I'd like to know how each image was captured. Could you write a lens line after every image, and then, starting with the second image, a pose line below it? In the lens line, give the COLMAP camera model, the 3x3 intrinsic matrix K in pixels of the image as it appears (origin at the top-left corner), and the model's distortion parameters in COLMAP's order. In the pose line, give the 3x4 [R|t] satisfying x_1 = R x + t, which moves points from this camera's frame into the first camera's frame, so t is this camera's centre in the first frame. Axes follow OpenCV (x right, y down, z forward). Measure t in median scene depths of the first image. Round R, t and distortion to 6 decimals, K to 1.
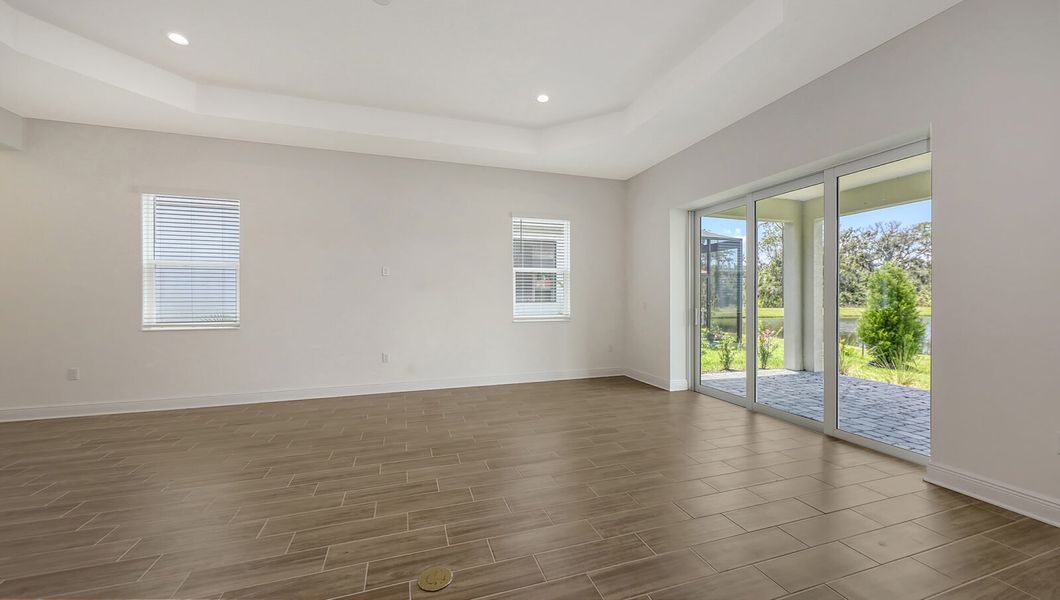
lens RADIAL K [[386.1, 0, 528.8], [0, 386.1, 298.4], [0, 0, 1]] dist [0.000461, -0.000394]
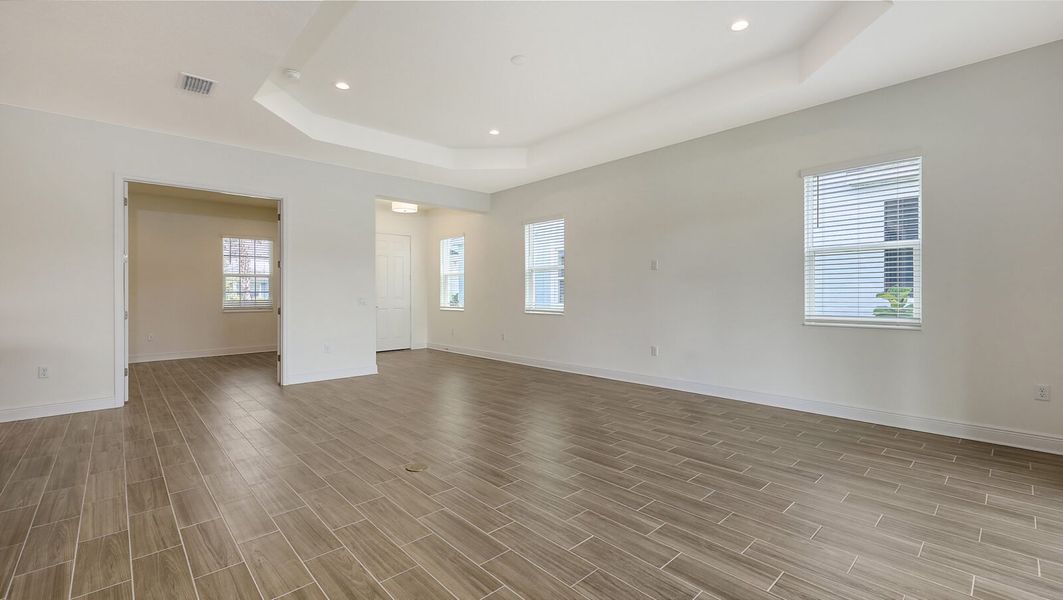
lens RADIAL K [[446.0, 0, 526.2], [0, 446.0, 298.3], [0, 0, 1]] dist [-0.002971, -0.000657]
pose [[0.418084, 0.011518, -0.908335, 0.522176], [0.000165, 0.999919, 0.012755, 0.001903], [0.908408, -0.005483, 0.418048, 0.209341]]
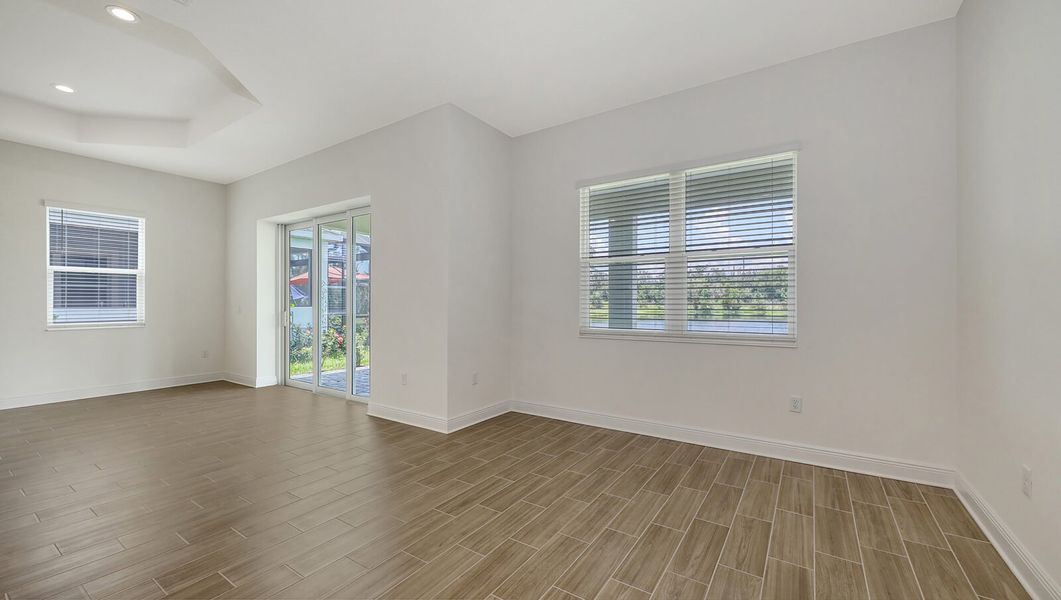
lens RADIAL K [[417.5, 0, 533.9], [0, 417.5, 299.2], [0, 0, 1]] dist [0.005283, -0.000797]
pose [[0.783922, 0.006157, 0.620829, 0.241891], [-0.000931, 0.999961, -0.008742, 0.000358], [-0.620859, 0.006275, 0.783898, -0.409023]]
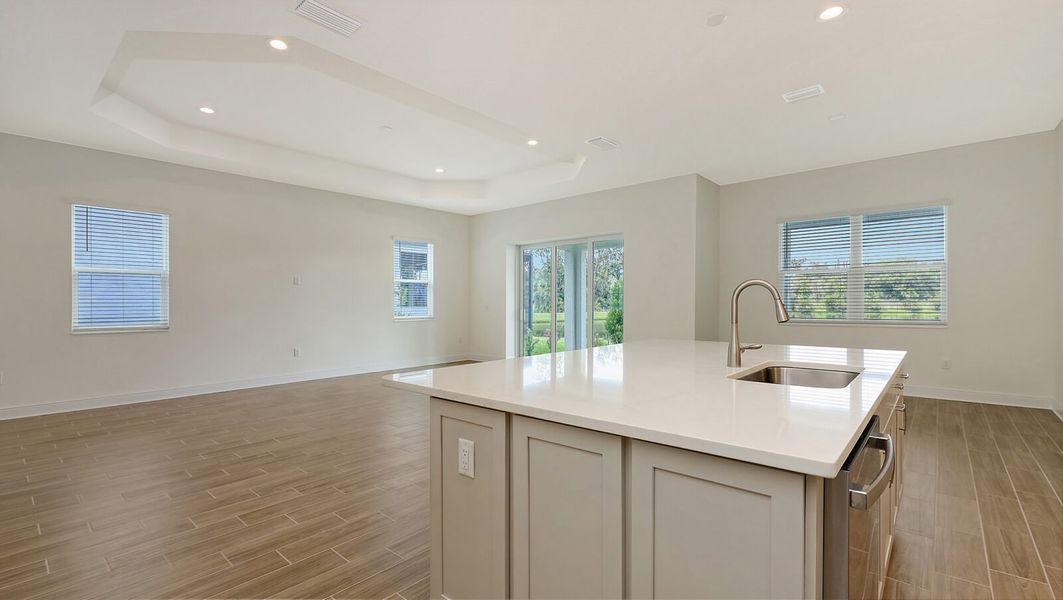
lens RADIAL K [[468.3, 0, 531.9], [0, 468.3, 302.8], [0, 0, 1]] dist [0.006513, -0.000508]
pose [[0.857756, -0.002402, 0.514052, -0.479572], [0.003968, 0.999990, -0.001949, 0.003413], [-0.514042, 0.003711, 0.857757, -0.613610]]
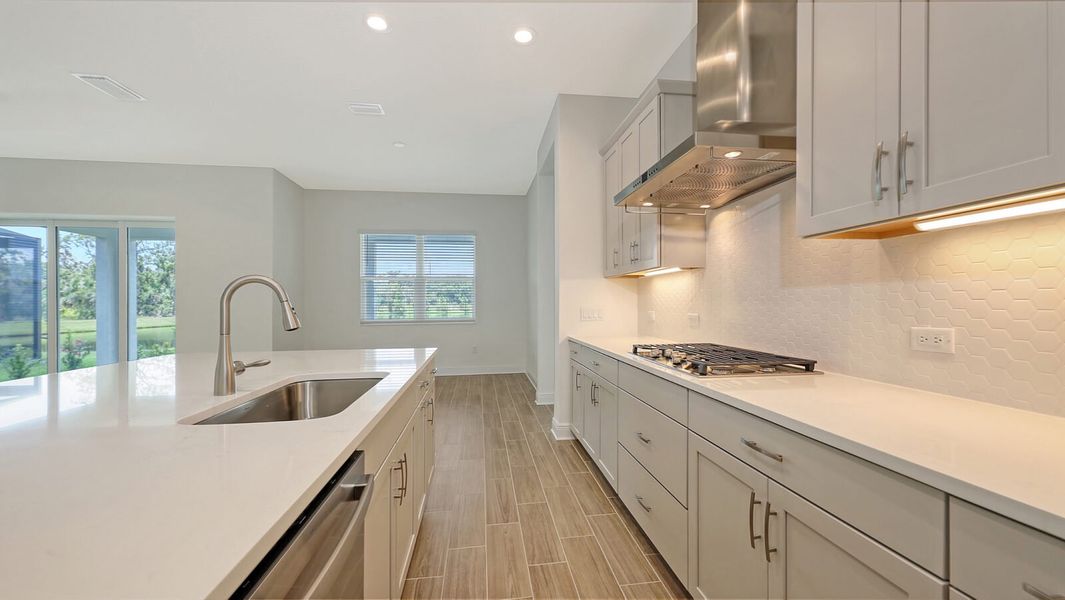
lens RADIAL K [[397.3, 0, 537.4], [0, 397.3, 305.3], [0, 0, 1]] dist [0.000575, -0.000040]
pose [[0.169752, -0.003678, 0.985480, -0.327824], [0.007452, 0.999969, 0.002449, 0.003727], [-0.985459, 0.006929, 0.169774, -0.590458]]
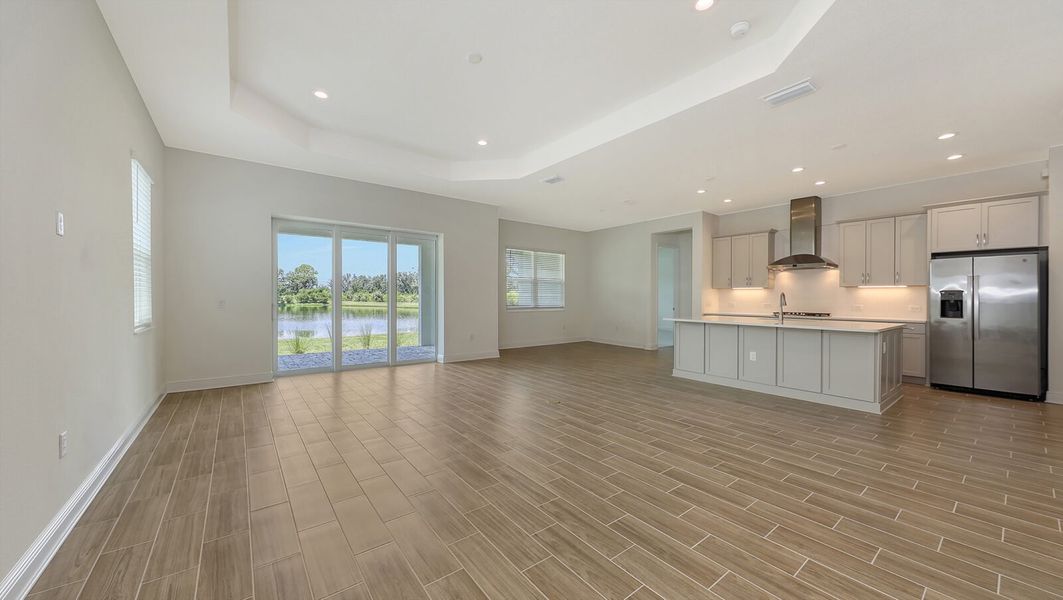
lens RADIAL K [[384.4, 0, 532.9], [0, 384.4, 296.6], [0, 0, 1]] dist [0.004116, -0.000898]
pose [[-0.346017, 0.003127, 0.938223, -0.873493], [-0.005115, 0.999973, -0.005219, 0.003868], [-0.938214, -0.006605, -0.345992, 0.668282]]
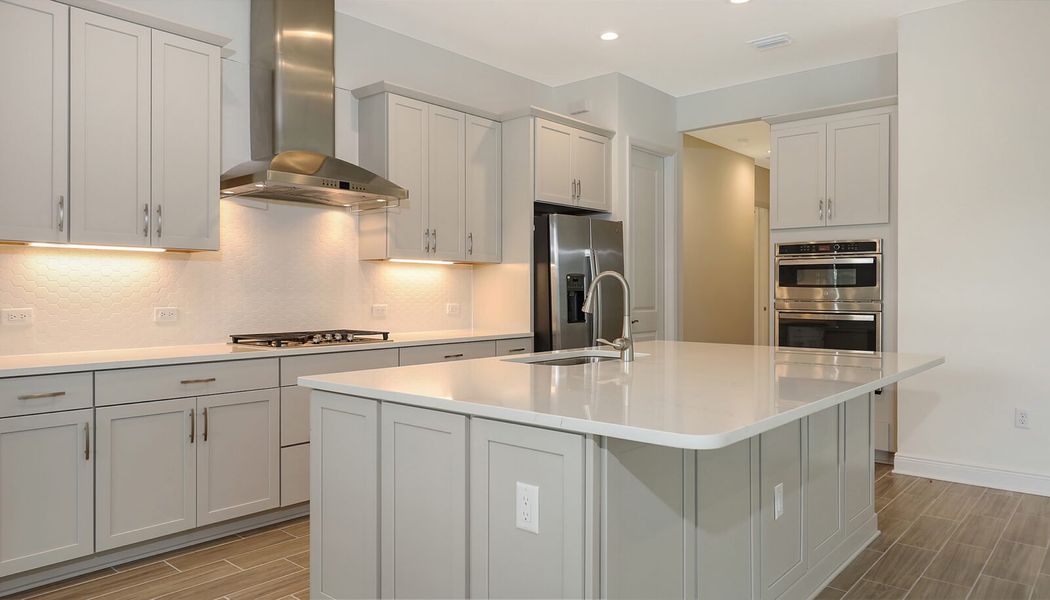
lens RADIAL K [[697.5, 0, 527.4], [0, 697.5, 293.3], [0, 0, 1]] dist [0.012497, 0.004773]
pose [[-0.855222, 0.004187, -0.518245, 0.274084], [0.000821, 0.999977, 0.006724, -0.002010], [0.518261, 0.005325, -0.855206, 0.123688]]
